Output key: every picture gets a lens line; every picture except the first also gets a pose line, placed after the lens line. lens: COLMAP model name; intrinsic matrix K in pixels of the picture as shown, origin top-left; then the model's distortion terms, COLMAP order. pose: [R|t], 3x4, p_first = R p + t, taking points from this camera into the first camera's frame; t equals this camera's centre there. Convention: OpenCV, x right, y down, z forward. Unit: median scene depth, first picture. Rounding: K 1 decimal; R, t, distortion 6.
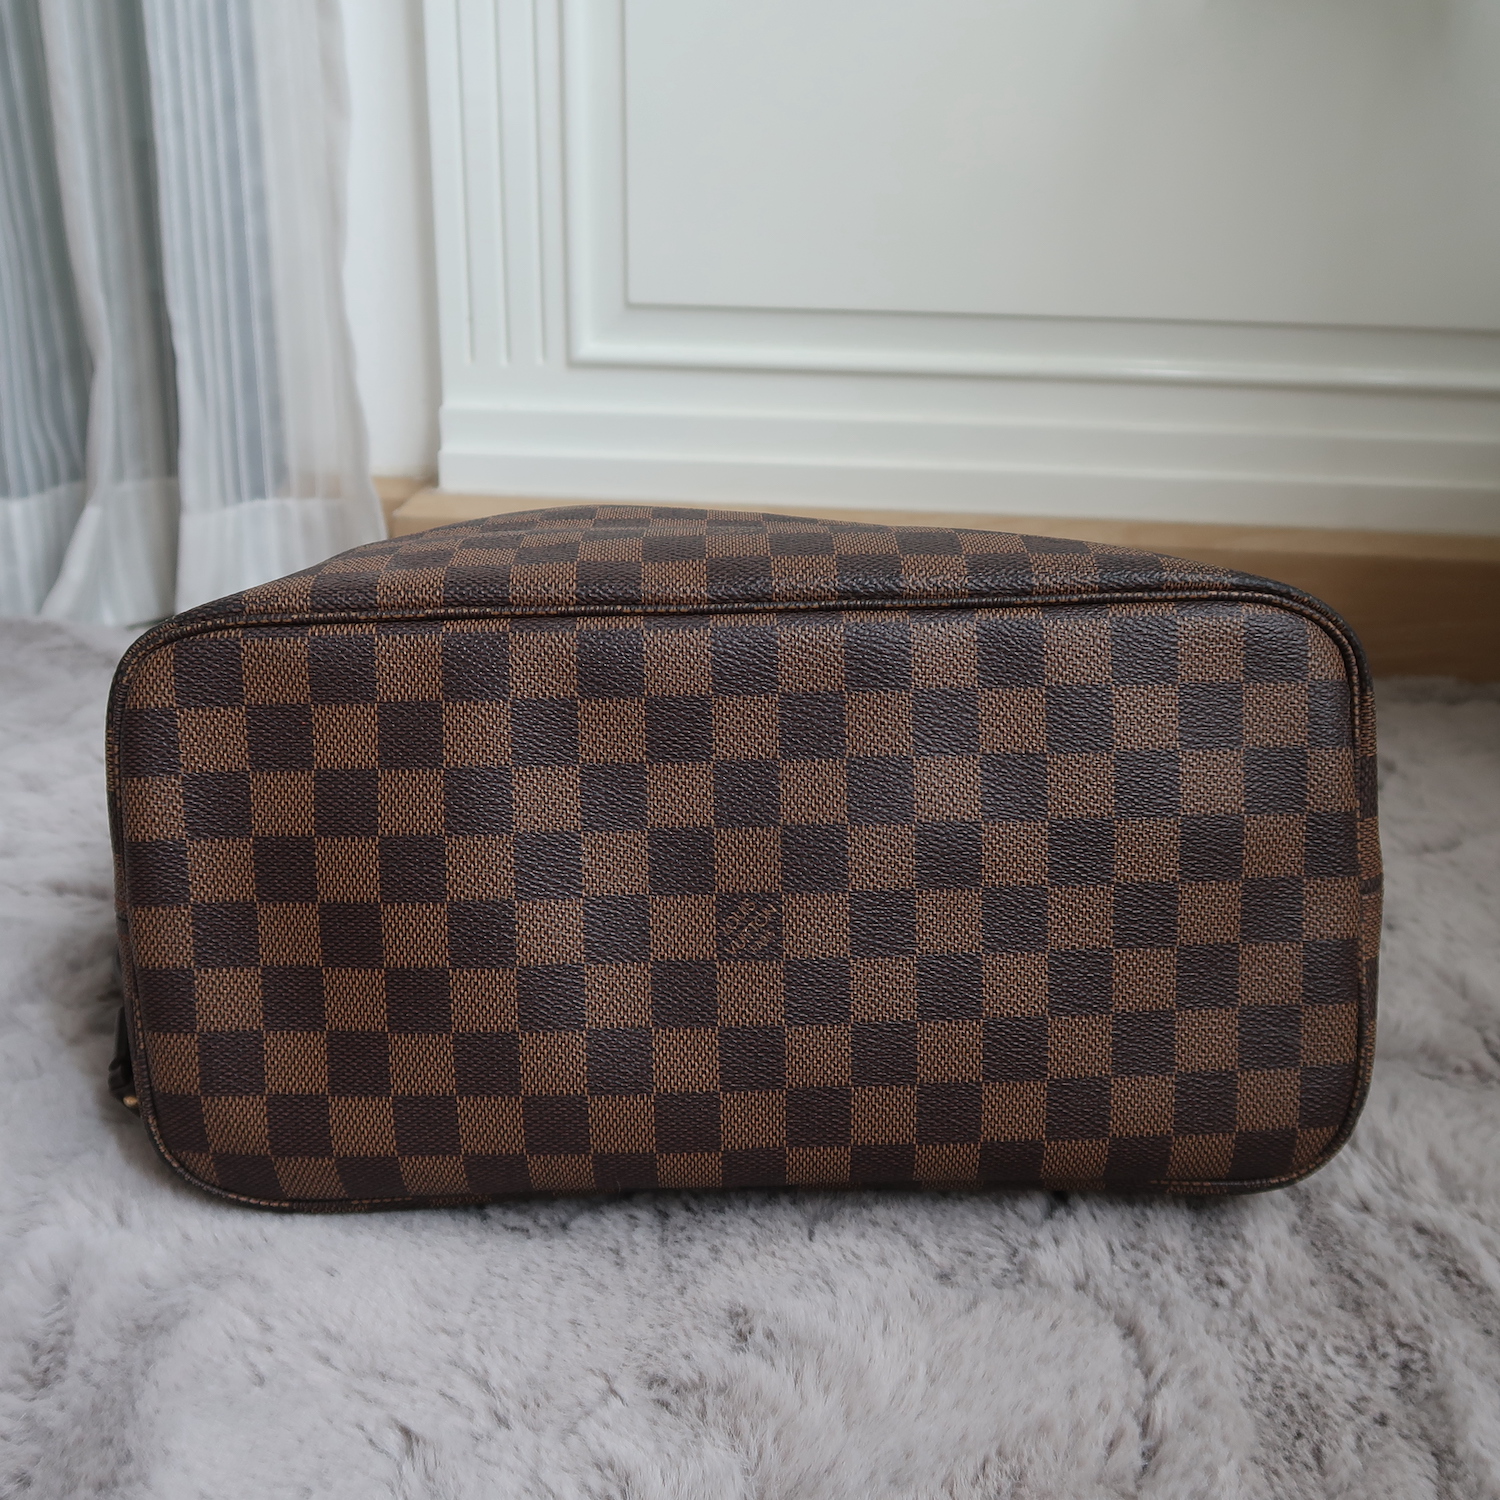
lens RADIAL K [[1532.6, 0, 753.1], [0, 1532.6, 755.6], [0, 0, 1]] dist [-0.024786, 0.000000]
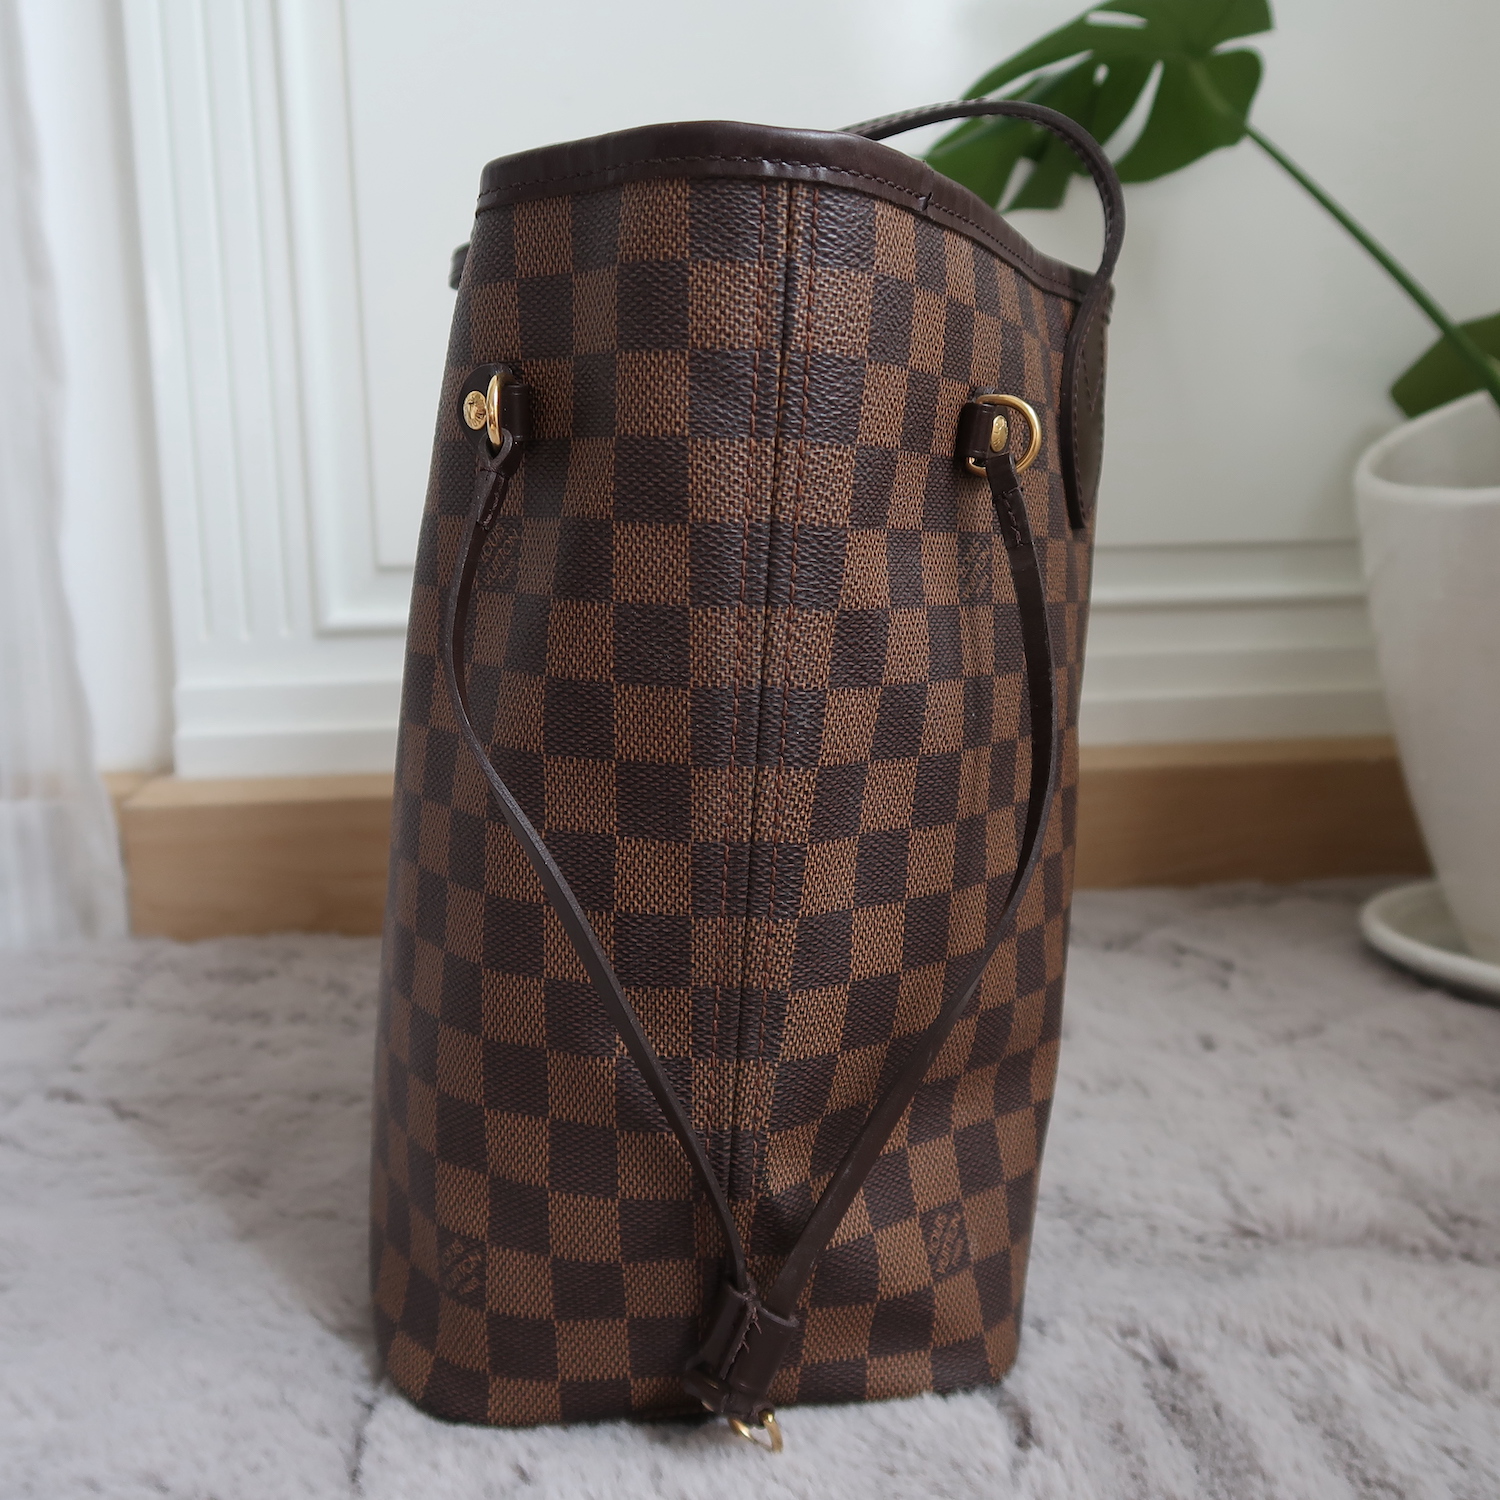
lens RADIAL K [[1532.6, 0, 760.6], [0, 1532.6, 752.3], [0, 0, 1]] dist [-0.024786, 0.000000]
pose [[0.981233, -0.073684, 0.178190, -0.029146], [0.110678, 0.971942, -0.207555, 0.040017], [-0.157896, 0.223382, 0.961857, 0.084846]]
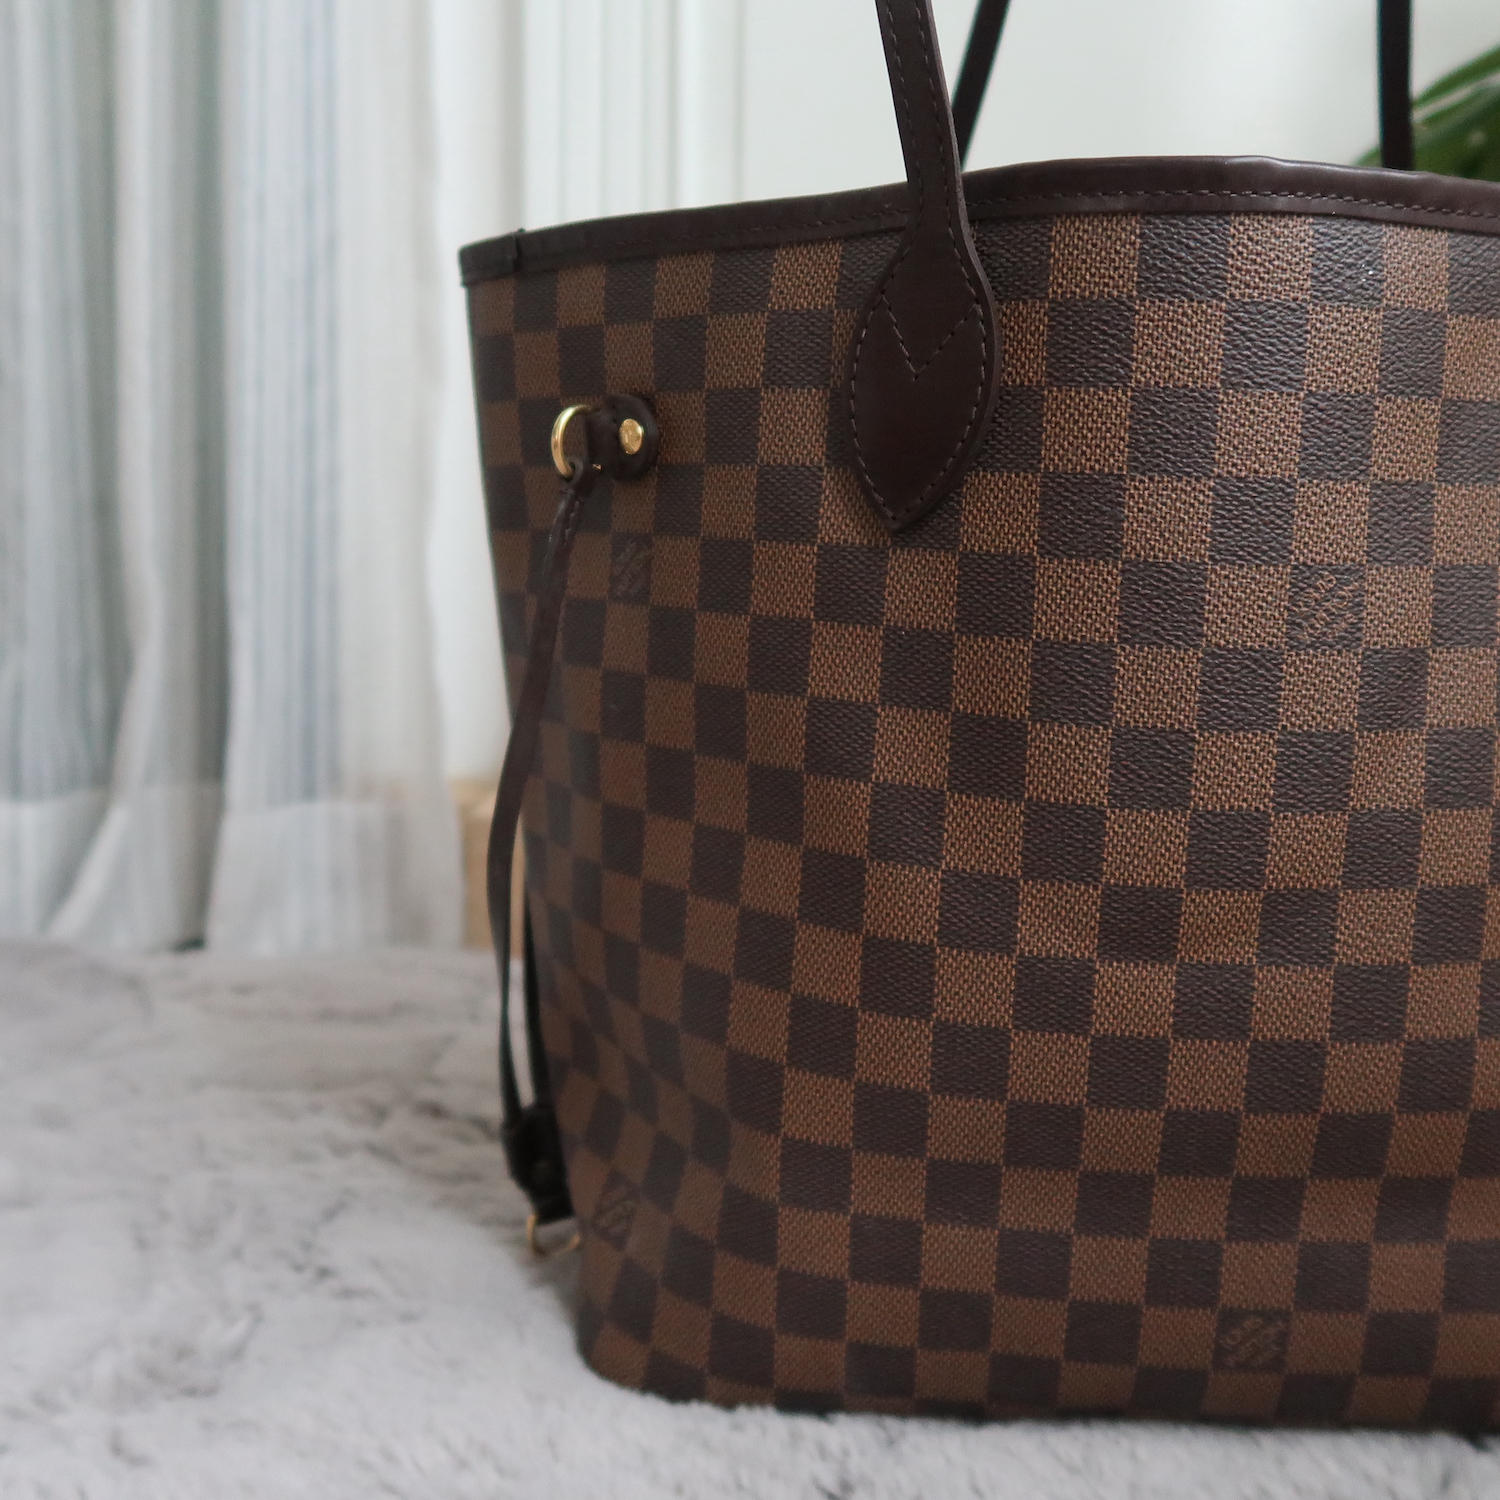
lens RADIAL K [[1532.6, 0, 752.4], [0, 1532.6, 755.3], [0, 0, 1]] dist [-0.024786, 0.000000]
pose [[0.999358, -0.008648, 0.034770, -0.109218], [0.017008, 0.968626, -0.247941, 0.030997], [-0.031535, 0.248373, 0.968151, 0.145593]]
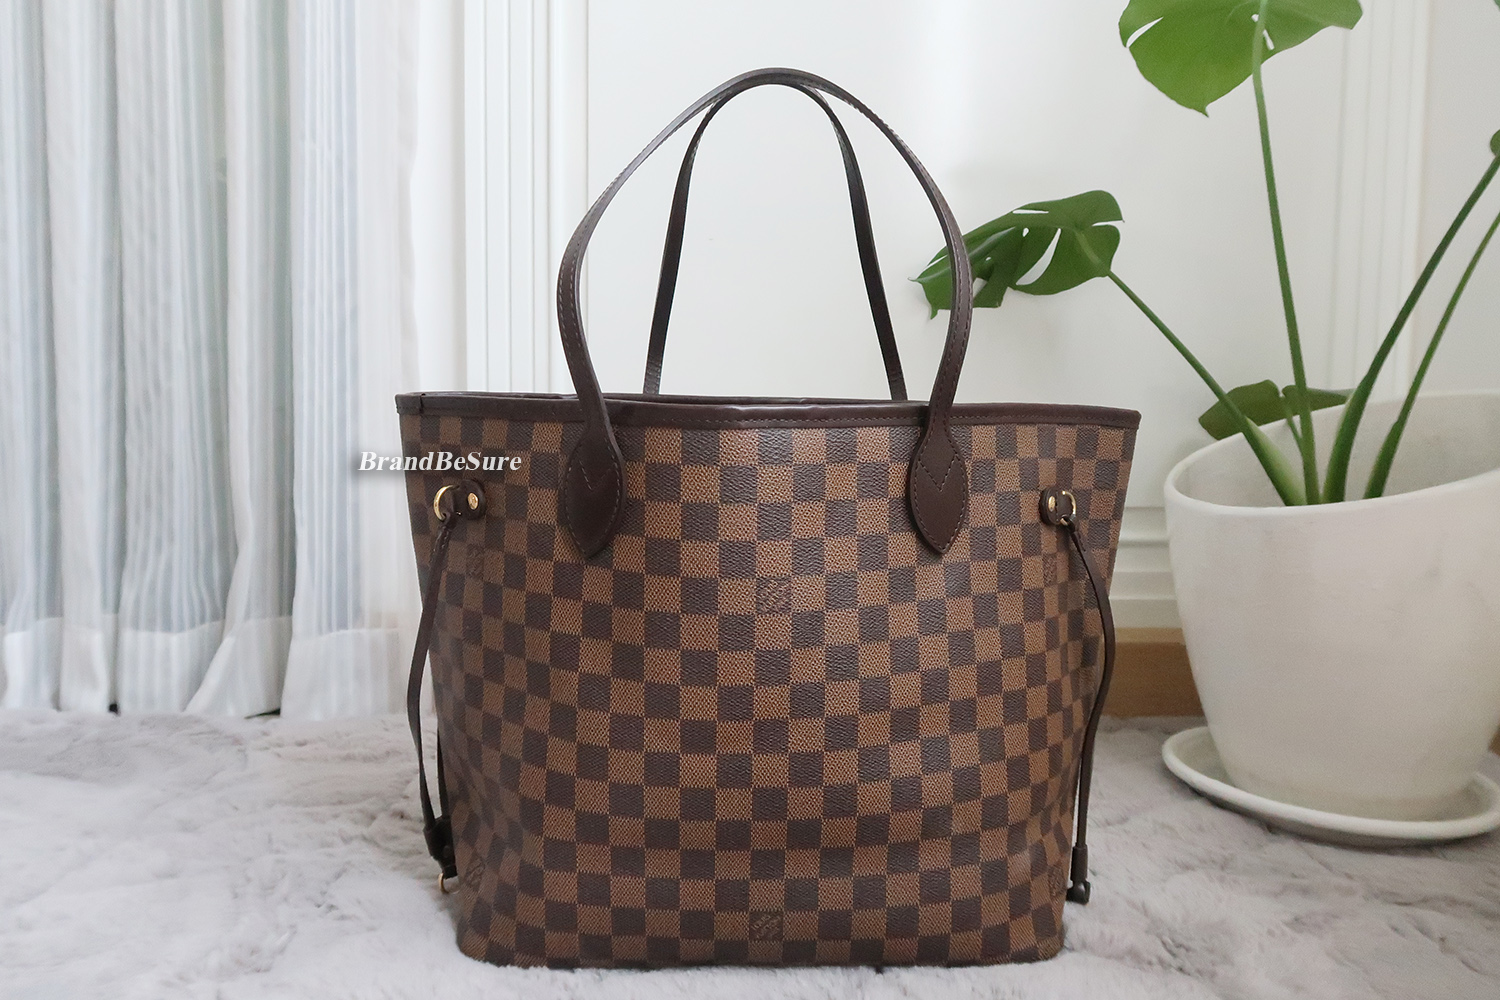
lens RADIAL K [[1024.2, 0, 757.8], [0, 1024.2, 498.2], [0, 0, 1]] dist [-0.042233, 0.018340]
pose [[0.993229, -0.017051, 0.114918, -0.029588], [0.048874, 0.958707, -0.280165, 0.011843], [-0.105396, 0.283885, 0.953048, -0.051487]]
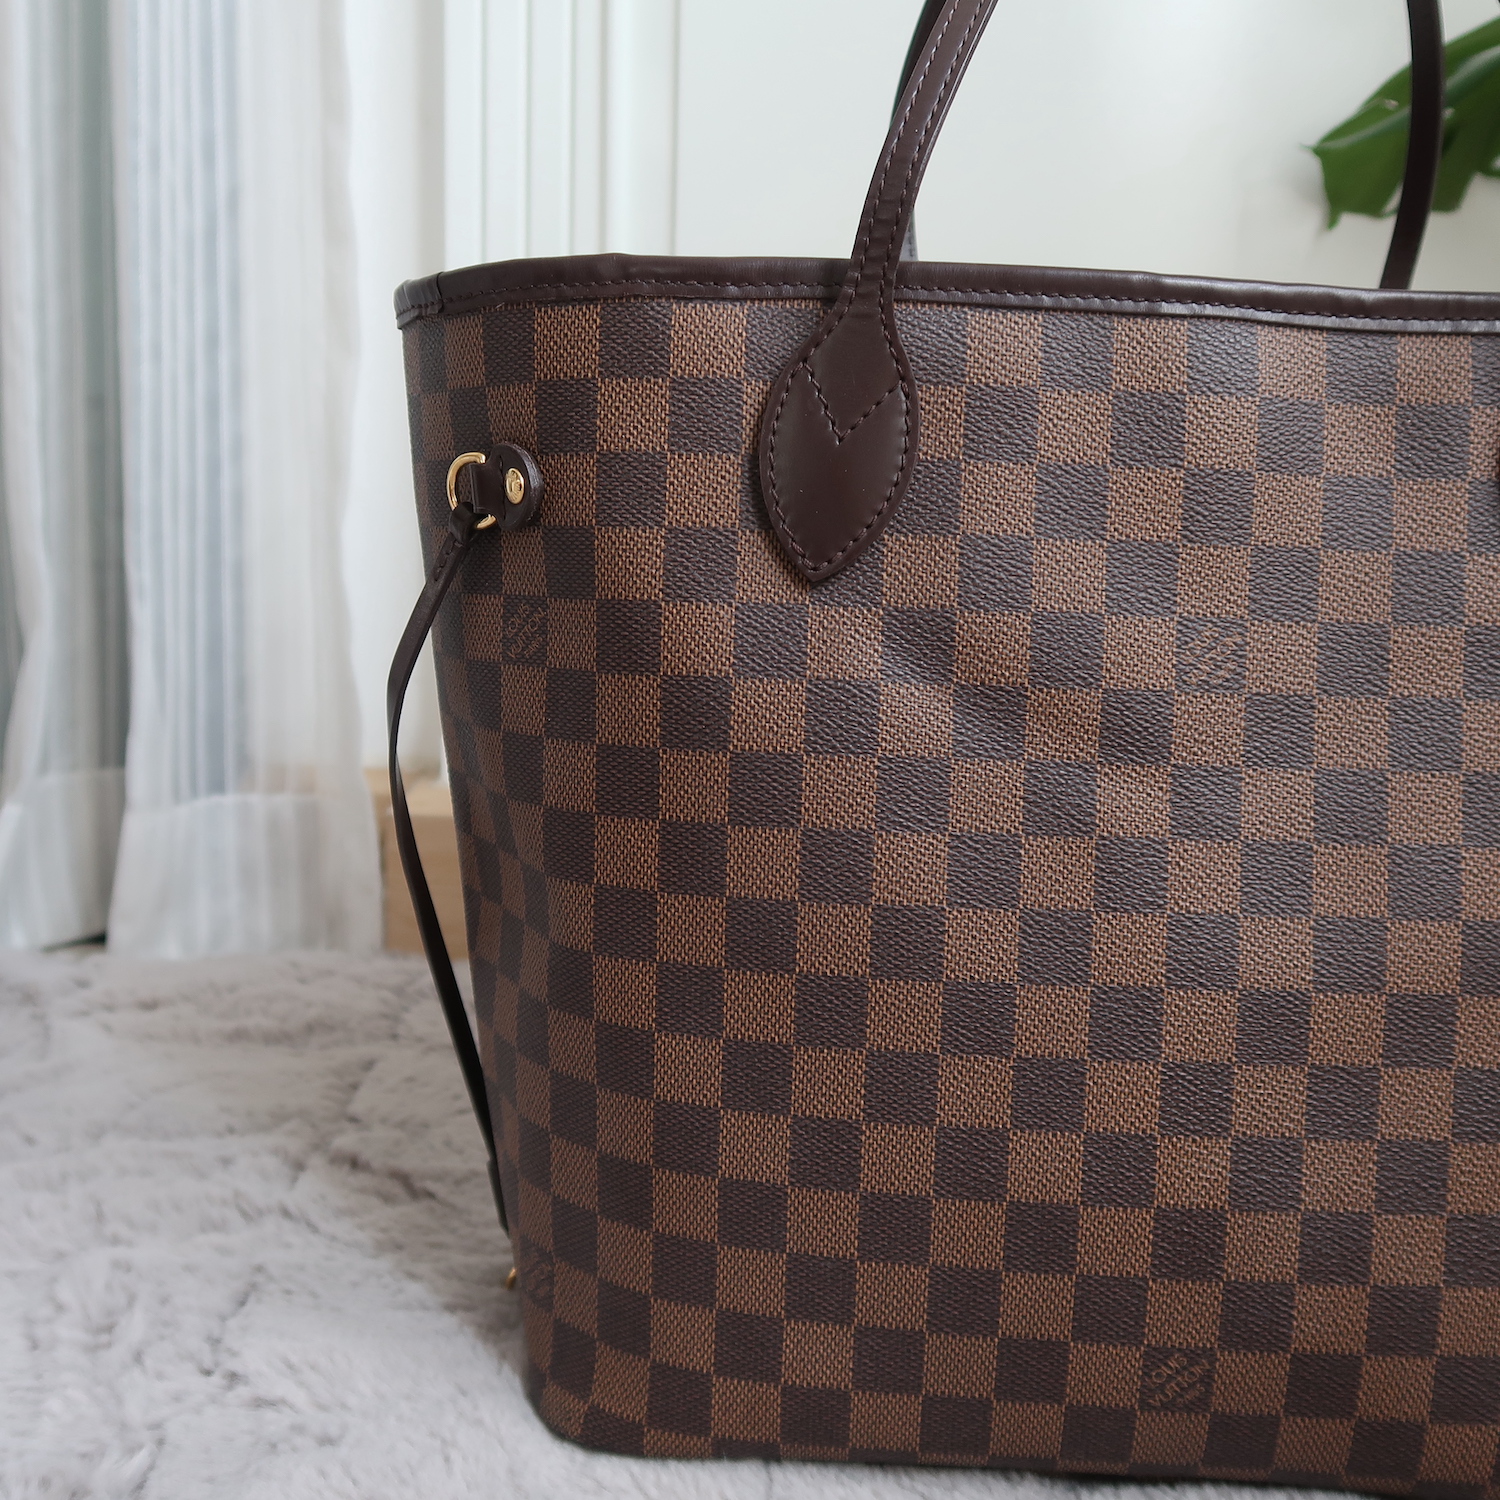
lens RADIAL K [[1532.6, 0, 740.1], [0, 1532.6, 755.5], [0, 0, 1]] dist [-0.024786, 0.000000]
pose [[0.996892, -0.005182, 0.078613, -0.115938], [0.020139, 0.981443, -0.190692, -0.027395], [-0.076167, 0.191683, 0.978497, 0.176656]]
